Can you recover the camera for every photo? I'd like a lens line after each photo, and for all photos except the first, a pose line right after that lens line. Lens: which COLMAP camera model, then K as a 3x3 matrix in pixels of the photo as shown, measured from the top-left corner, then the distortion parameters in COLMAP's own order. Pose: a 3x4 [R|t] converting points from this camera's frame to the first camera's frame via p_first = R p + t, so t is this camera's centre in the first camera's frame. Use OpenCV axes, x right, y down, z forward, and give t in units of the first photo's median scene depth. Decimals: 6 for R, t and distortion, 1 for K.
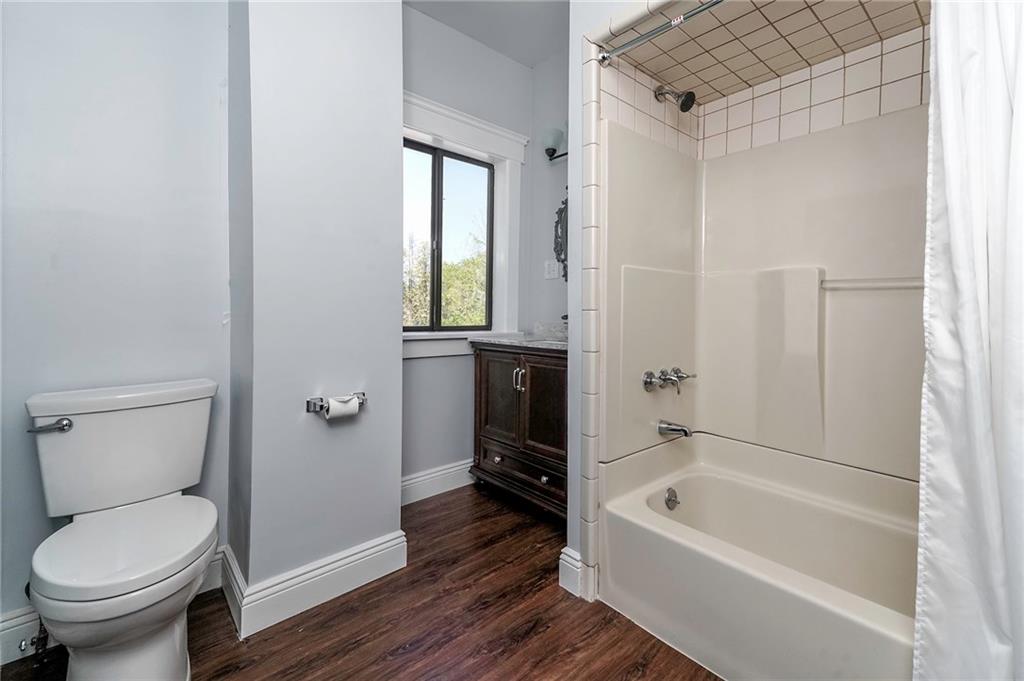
lens RADIAL K [[455.3, 0, 508.1], [0, 455.3, 283.5], [0, 0, 1]] dist [0.045561, 0.000073]
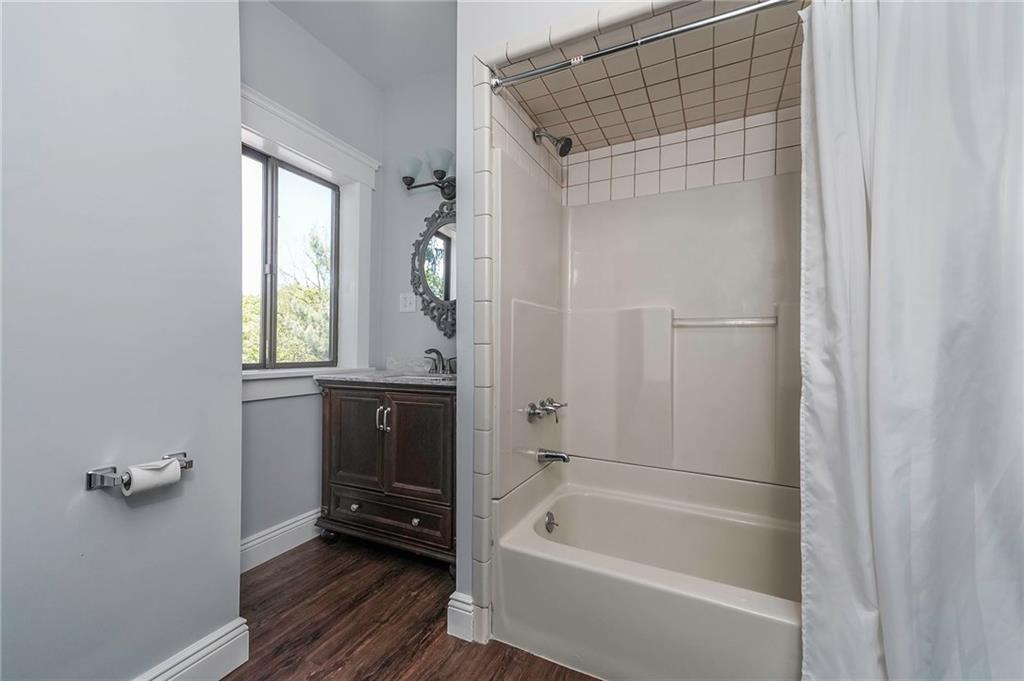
lens RADIAL K [[427.8, 0, 512.0], [0, 427.8, 330.9], [0, 0, 1]] dist [0.043832, 0.000030]
pose [[0.920887, 0.010206, 0.389696, -0.113963], [-0.020921, 0.999510, 0.023262, 0.007071], [-0.389268, -0.029575, 0.920650, 0.134084]]
